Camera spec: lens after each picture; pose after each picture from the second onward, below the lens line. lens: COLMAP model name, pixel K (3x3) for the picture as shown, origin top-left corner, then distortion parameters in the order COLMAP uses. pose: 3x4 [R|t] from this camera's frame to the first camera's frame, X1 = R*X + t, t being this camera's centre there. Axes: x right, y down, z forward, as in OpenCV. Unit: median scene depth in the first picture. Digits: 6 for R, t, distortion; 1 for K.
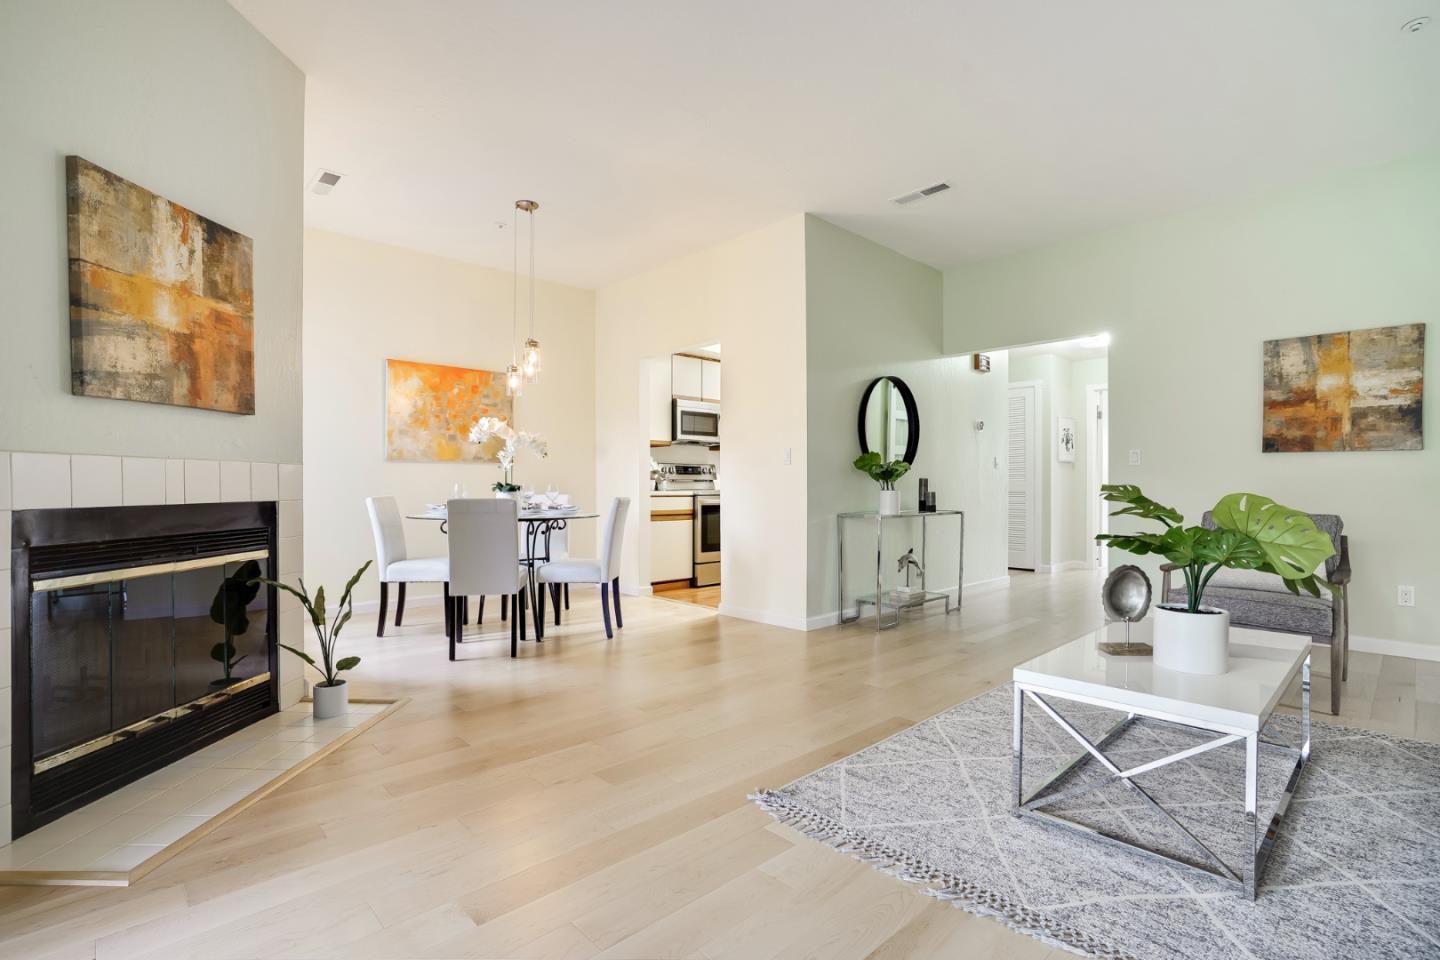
lens RADIAL K [[669.0, 0, 719.1], [0, 669.0, 494.2], [0, 0, 1]] dist [-0.041867, 0.018637]
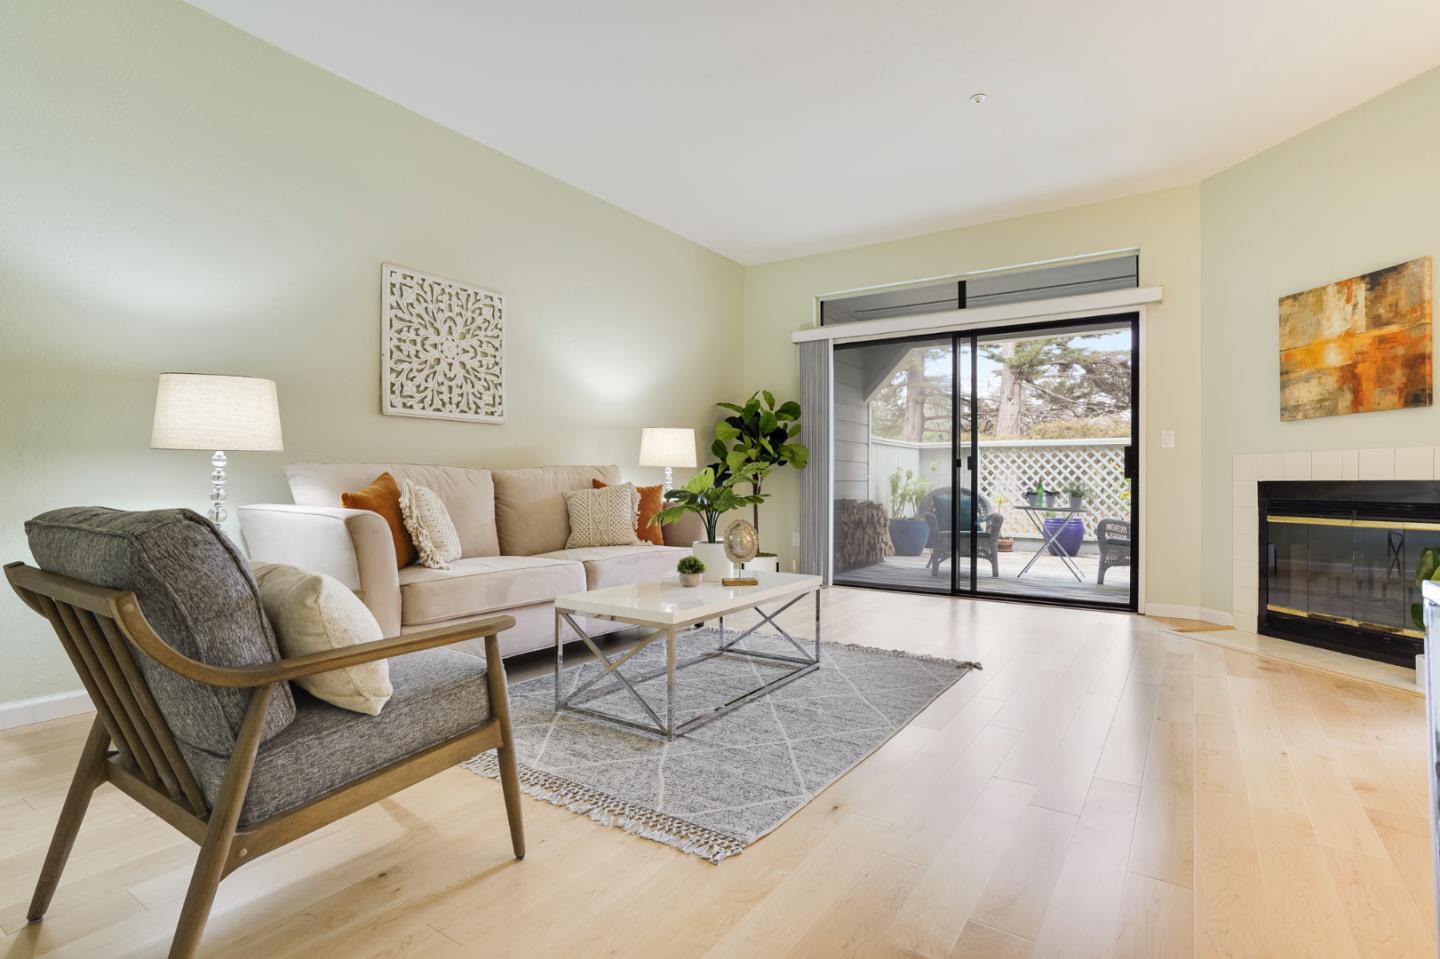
lens RADIAL K [[717.3, 0, 714.8], [0, 717.3, 480.3], [0, 0, 1]] dist [-0.045746, 0.025687]
pose [[-0.975762, -0.006962, -0.218725, 0.911499], [-0.009580, 0.999895, 0.010908, 0.011249], [0.218626, 0.012739, -0.975726, 2.222873]]
